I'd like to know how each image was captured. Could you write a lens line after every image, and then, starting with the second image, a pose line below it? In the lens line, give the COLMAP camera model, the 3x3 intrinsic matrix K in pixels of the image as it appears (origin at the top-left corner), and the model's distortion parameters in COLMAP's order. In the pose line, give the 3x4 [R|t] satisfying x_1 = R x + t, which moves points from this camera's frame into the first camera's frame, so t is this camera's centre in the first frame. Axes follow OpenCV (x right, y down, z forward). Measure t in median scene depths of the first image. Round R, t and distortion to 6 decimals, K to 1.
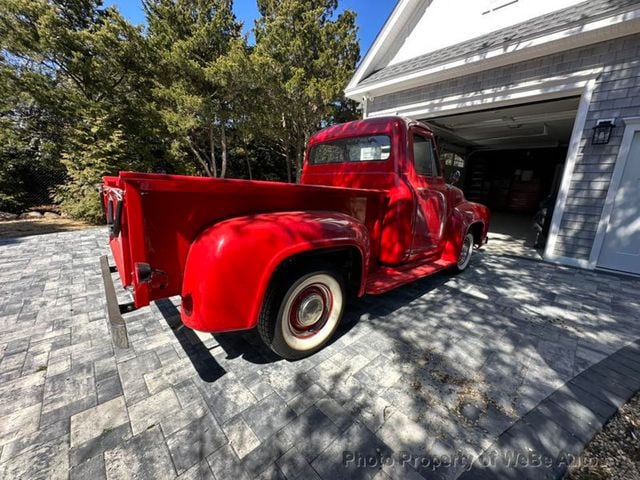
lens RADIAL K [[255.2, 0, 320.4], [0, 255.2, 238.7], [0, 0, 1]] dist [-0.004506, 0.000588]
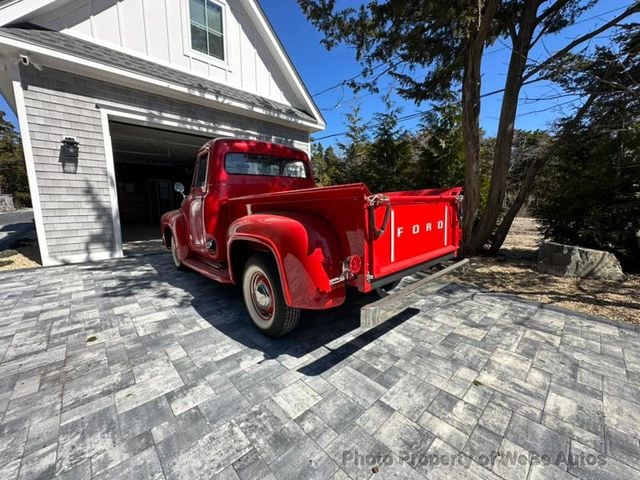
lens RADIAL K [[255.2, 0, 320.7], [0, 255.2, 239.0], [0, 0, 1]] dist [-0.004506, 0.000588]
pose [[0.000255, -0.176397, 0.984319, -1.696533], [0.219974, 0.960219, 0.172022, -0.272333], [-0.975506, 0.216481, 0.039047, 1.236751]]
